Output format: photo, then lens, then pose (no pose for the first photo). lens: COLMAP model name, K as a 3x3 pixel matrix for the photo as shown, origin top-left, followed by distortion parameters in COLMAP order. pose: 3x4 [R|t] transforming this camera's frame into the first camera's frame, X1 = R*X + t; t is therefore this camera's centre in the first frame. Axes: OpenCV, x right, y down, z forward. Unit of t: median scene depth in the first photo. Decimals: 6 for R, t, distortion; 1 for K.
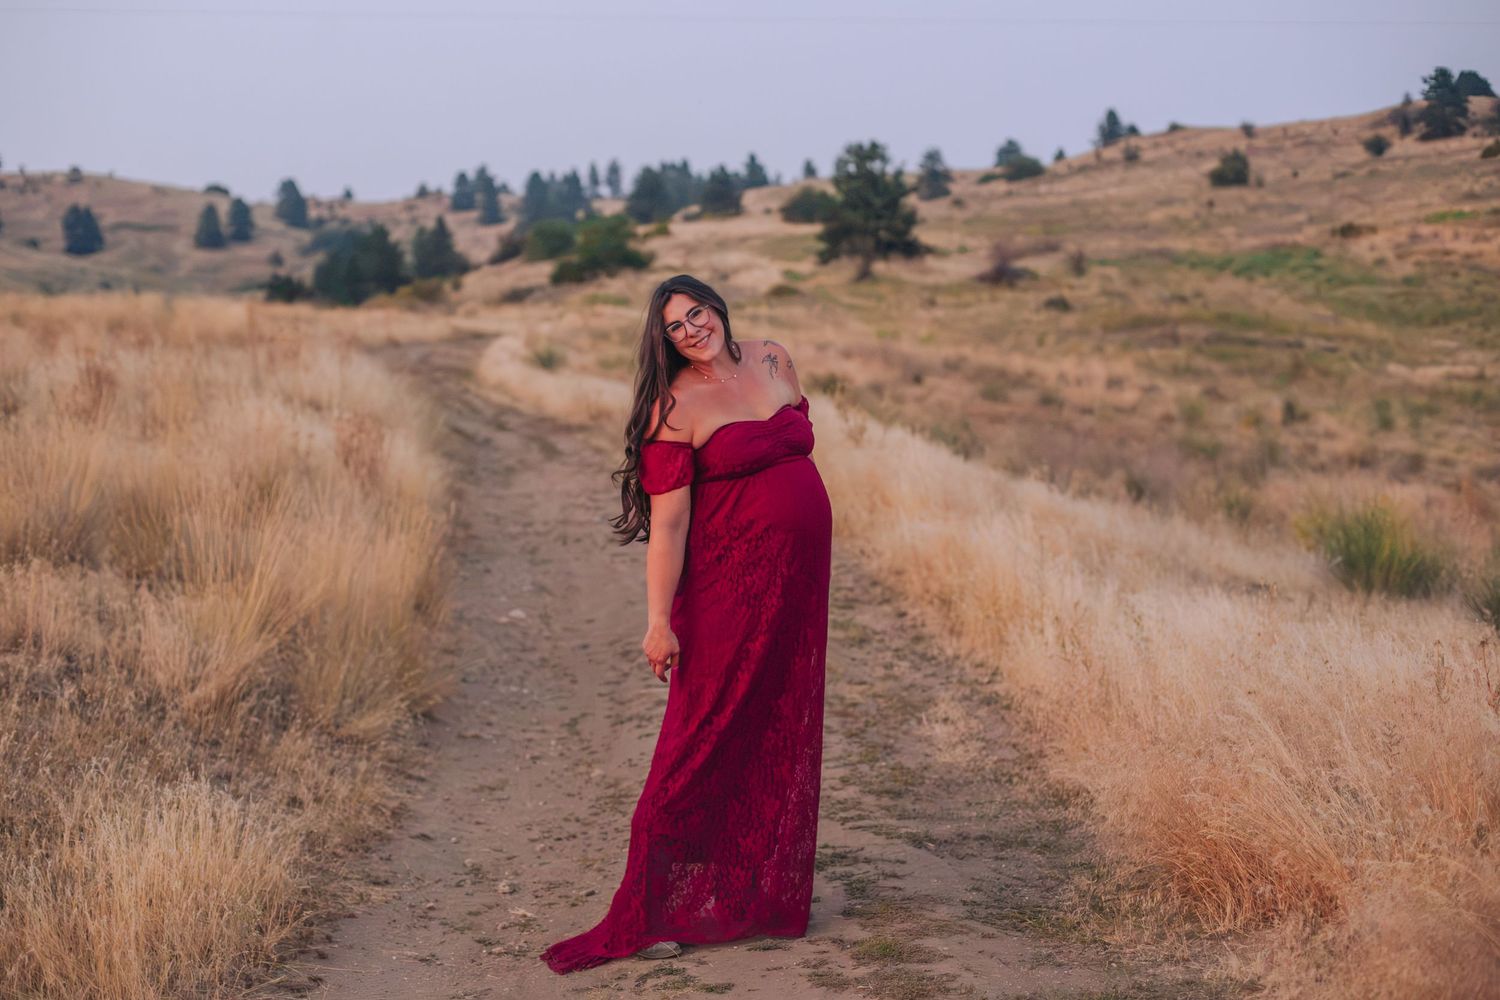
lens RADIAL K [[2346.1, 0, 724.5], [0, 2346.1, 620.9], [0, 0, 1]] dist [-0.140923, 0.146049]
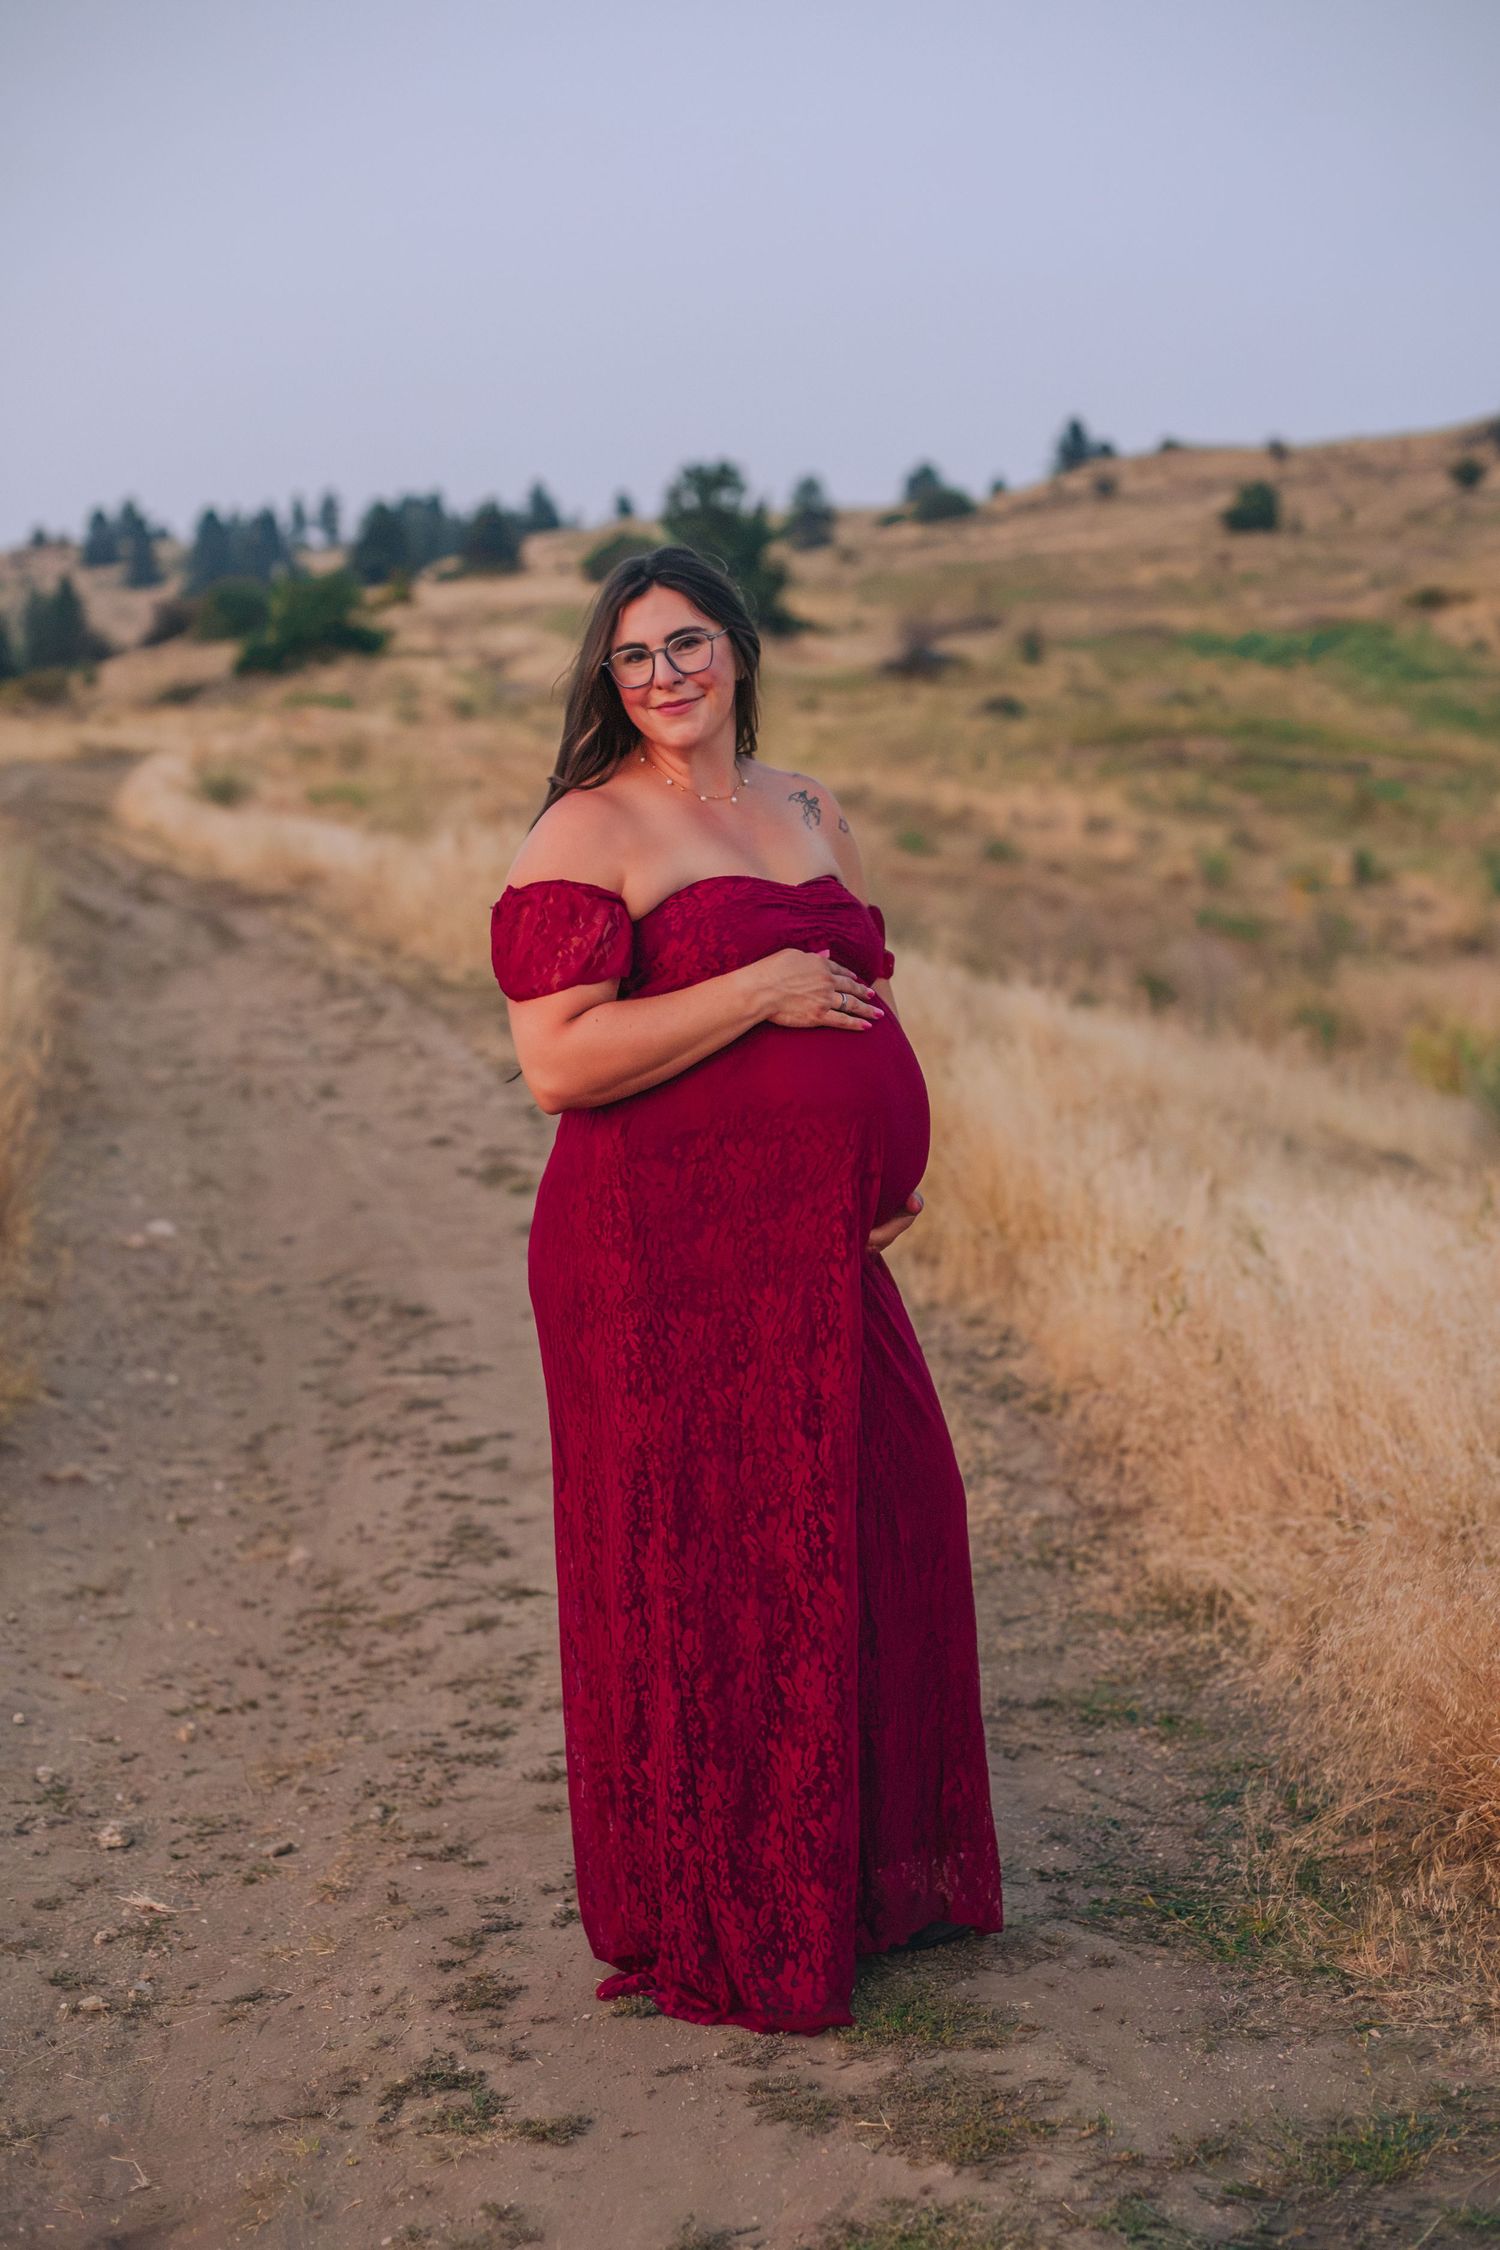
lens RADIAL K [[3433.8, 0, 776.3], [0, 3433.8, 1223.3], [0, 0, 1]] dist [-0.142473, 0.075851]
pose [[0.996677, -0.008920, 0.080968, -0.002164], [0.007780, 0.999866, 0.014384, -0.005651], [-0.081086, -0.013706, 0.996613, 0.056219]]
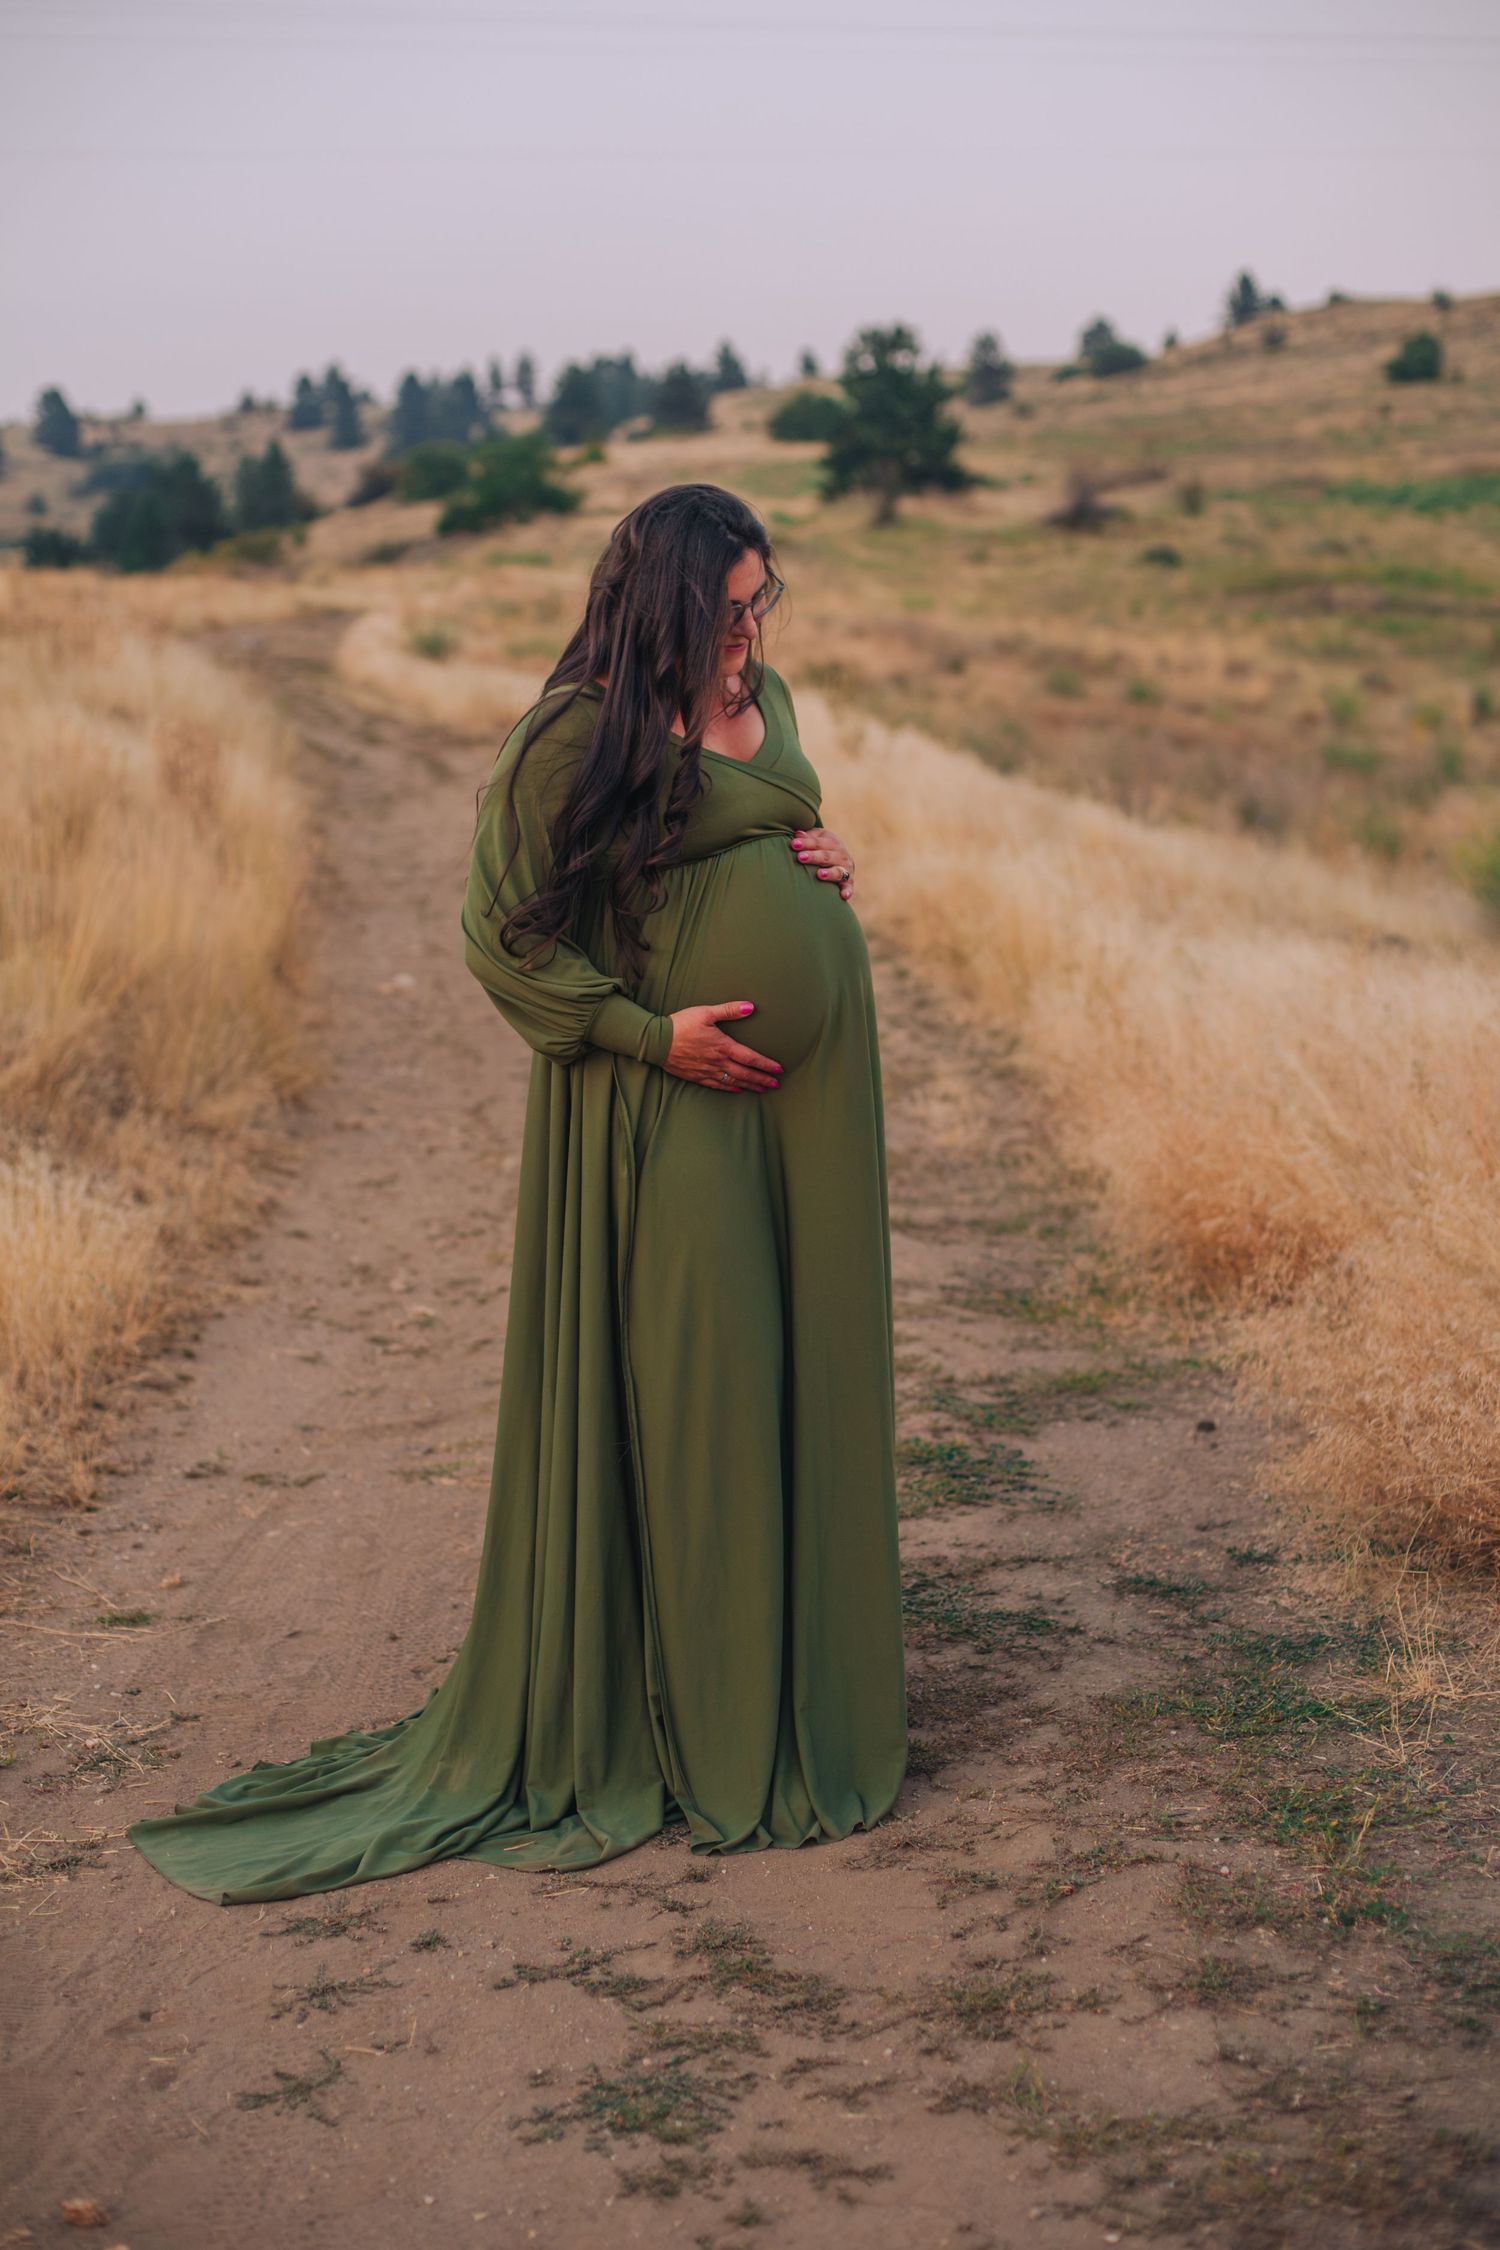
lens RADIAL K [[3433.8, 0, 776.3], [0, 3433.8, 1223.3], [0, 0, 1]] dist [-0.142473, 0.075851]
pose [[0.999648, -0.015242, 0.021717, 0.003064], [0.013964, 0.998229, 0.057832, 0.004817], [-0.022560, -0.057508, 0.998090, -0.047981]]
